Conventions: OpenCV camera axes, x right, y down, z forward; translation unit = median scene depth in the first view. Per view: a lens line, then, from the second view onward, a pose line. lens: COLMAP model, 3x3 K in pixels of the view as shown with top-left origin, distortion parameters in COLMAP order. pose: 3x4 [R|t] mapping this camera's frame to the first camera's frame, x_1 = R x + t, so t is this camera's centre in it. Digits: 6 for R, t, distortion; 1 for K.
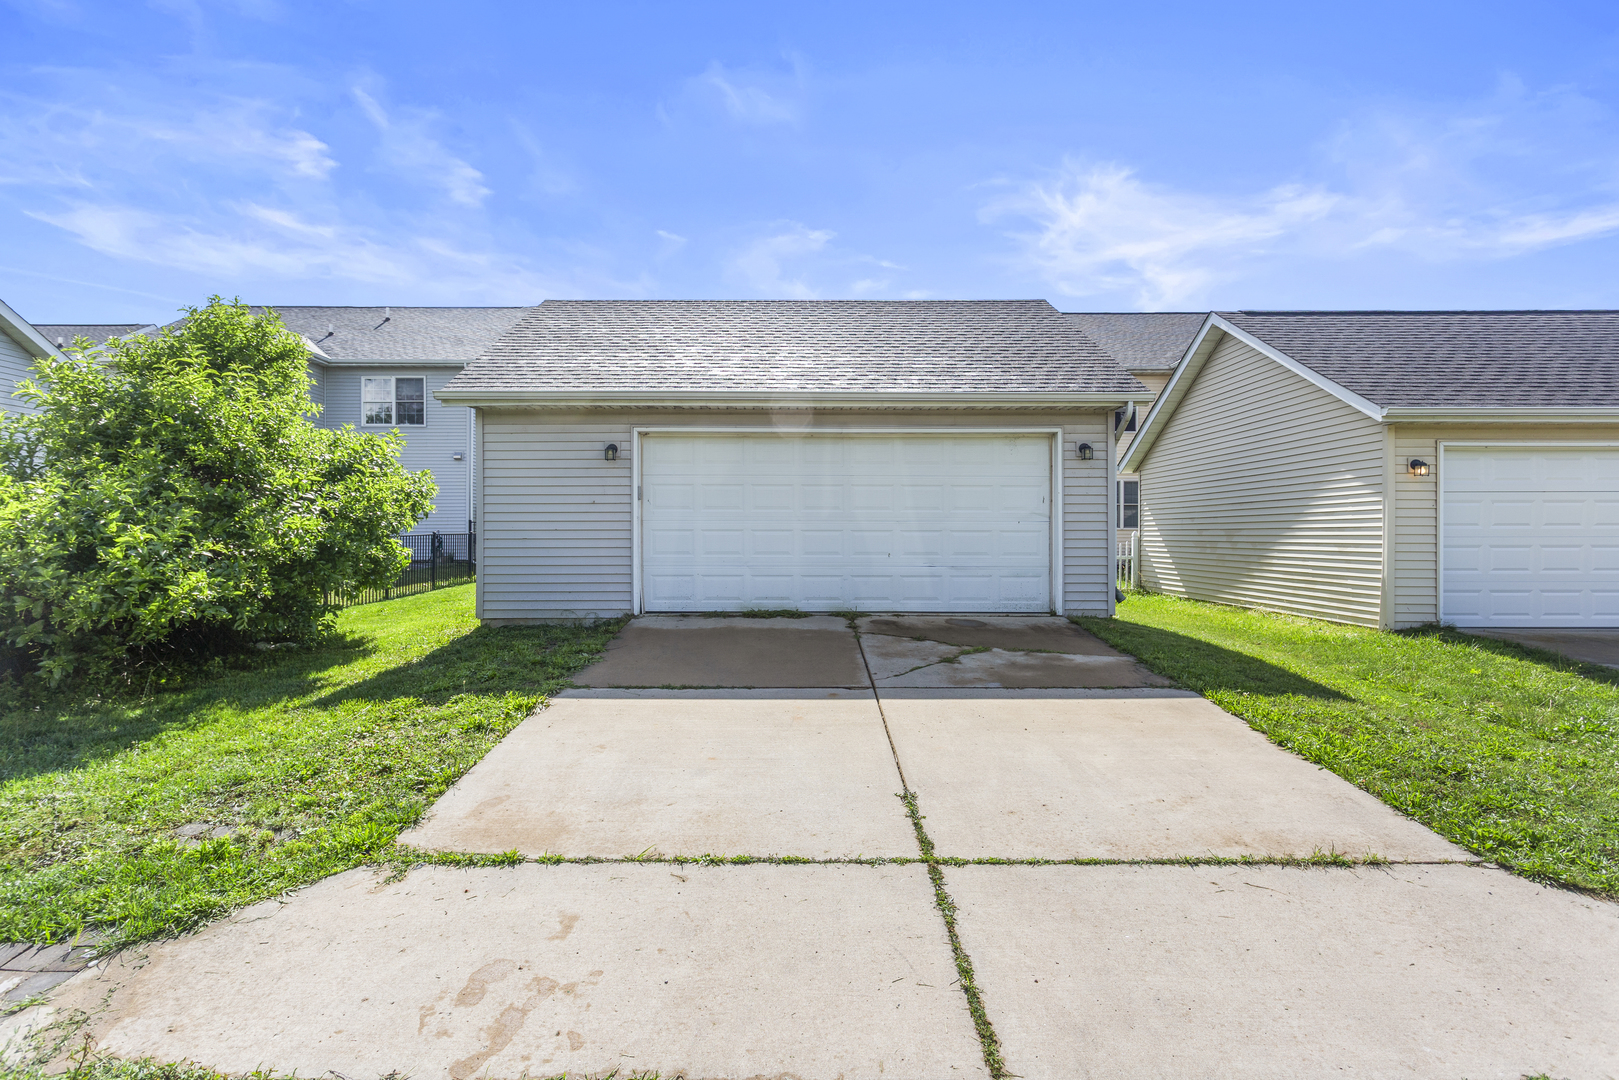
lens RADIAL K [[794.4, 0, 809.5], [0, 794.4, 540.0], [0, 0, 1]] dist [0.003093, 0.000906]
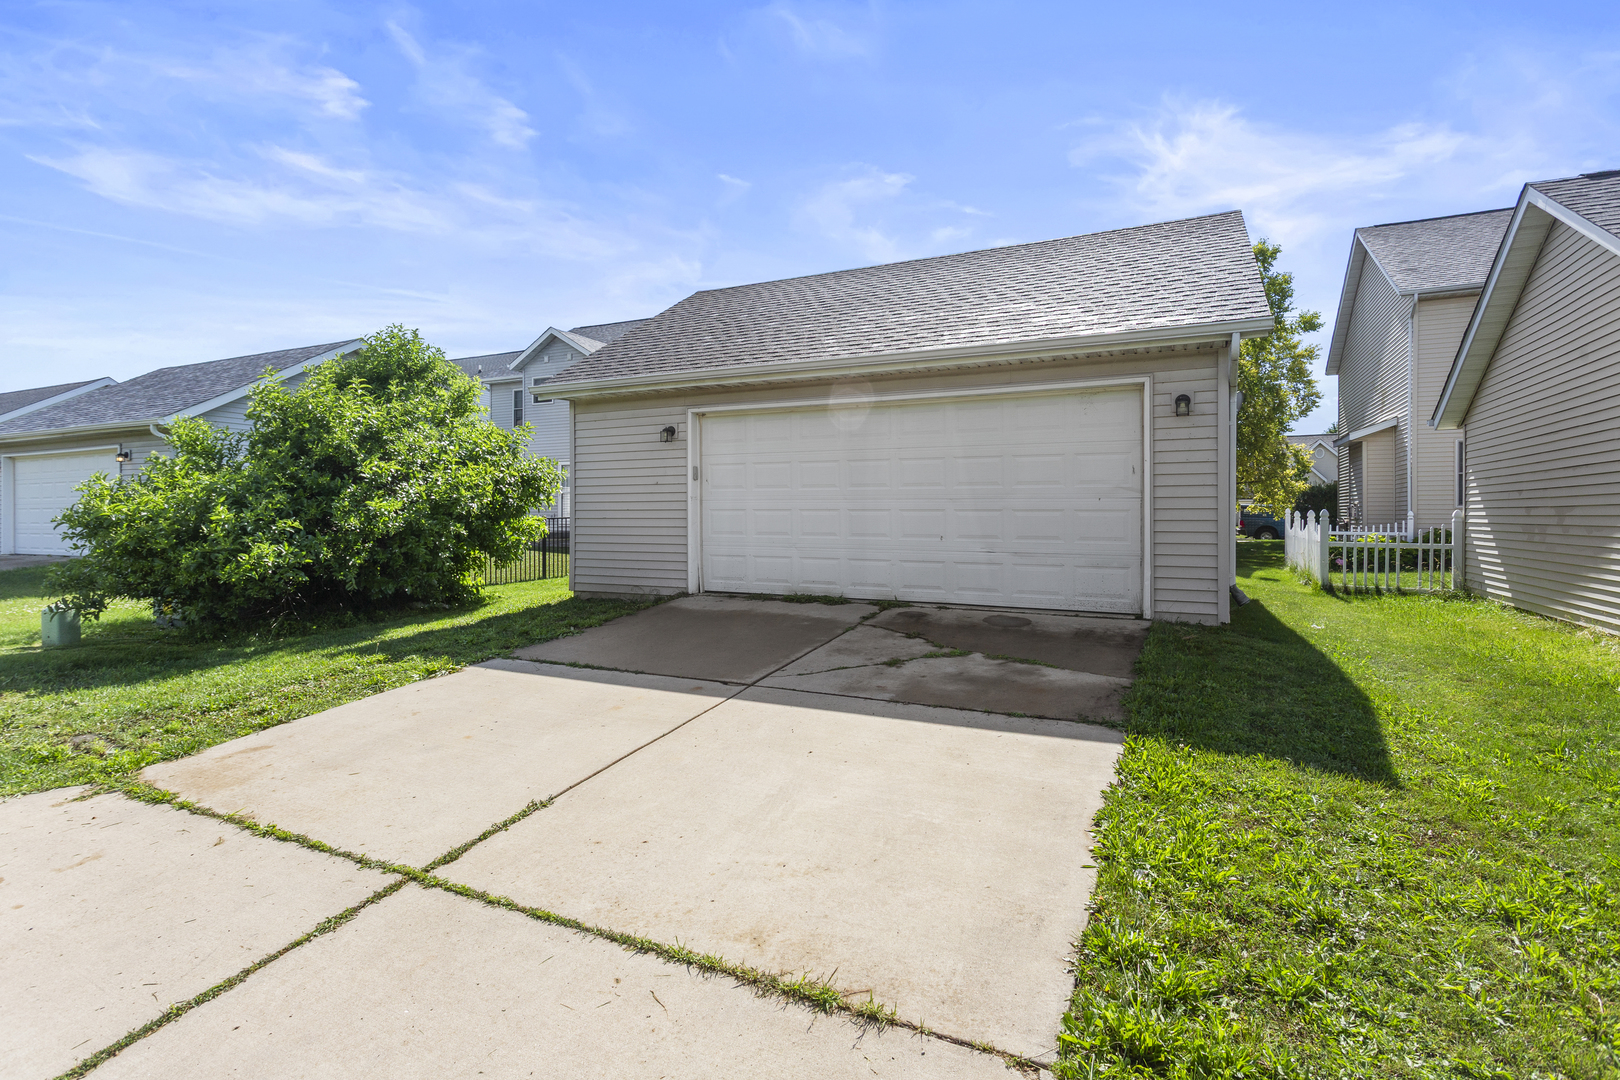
lens RADIAL K [[798.2, 0, 810.0], [0, 798.2, 540.0], [0, 0, 1]] dist [-0.000030, 0.000011]
pose [[0.891748, 0.014902, -0.452286, 0.378055], [-0.003460, 0.999653, 0.026113, -0.001341], [0.452518, -0.021722, 0.891490, 0.158468]]
